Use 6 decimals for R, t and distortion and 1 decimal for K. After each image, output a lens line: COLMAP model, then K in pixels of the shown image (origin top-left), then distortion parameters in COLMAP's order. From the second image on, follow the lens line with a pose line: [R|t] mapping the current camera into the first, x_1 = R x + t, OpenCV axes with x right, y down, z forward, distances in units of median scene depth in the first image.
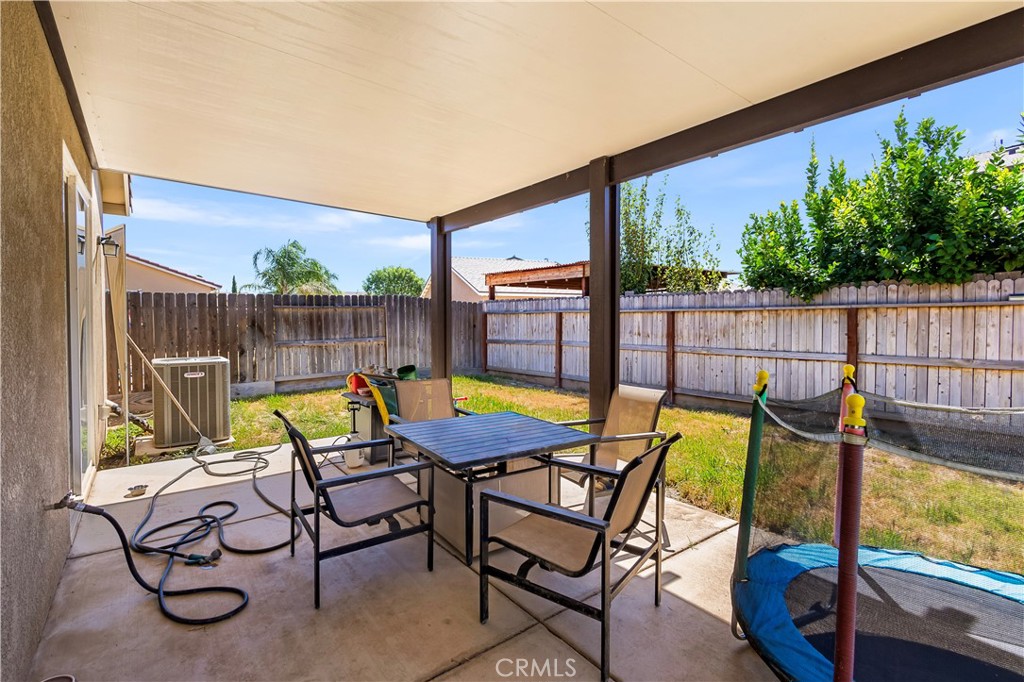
lens RADIAL K [[474.3, 0, 505.9], [0, 474.3, 339.1], [0, 0, 1]] dist [0.004446, -0.000132]
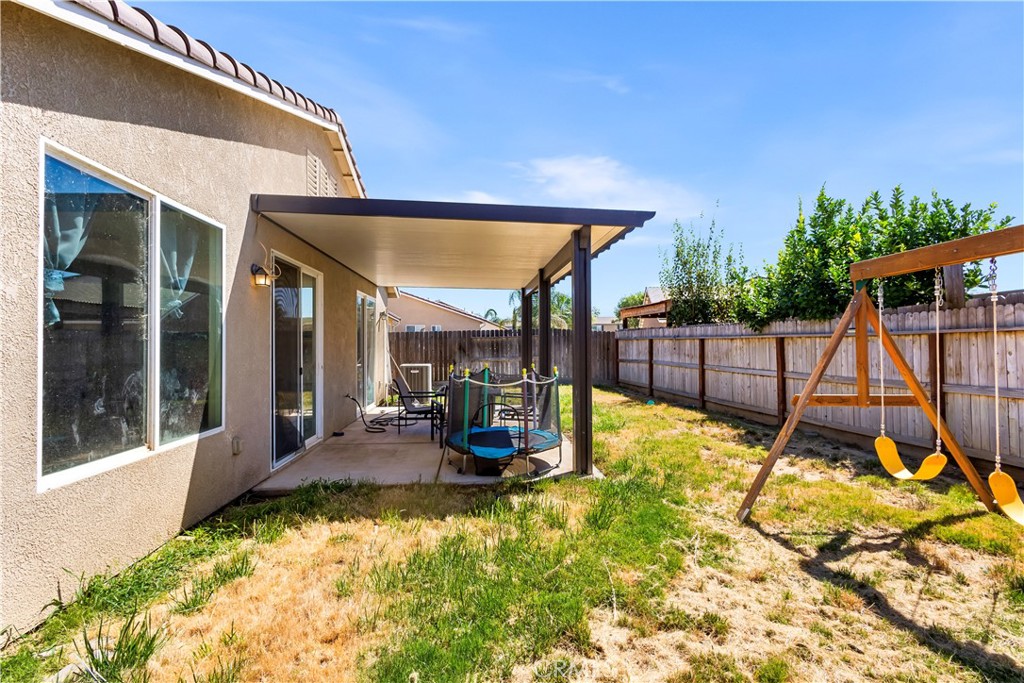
lens RADIAL K [[474.3, 0, 505.9], [0, 474.3, 339.6], [0, 0, 1]] dist [0.004446, -0.000132]
pose [[0.846427, -0.007215, -0.532456, 0.517039], [-0.016428, 0.999078, -0.039653, 0.005389], [0.532252, 0.042310, 0.845528, -0.372634]]
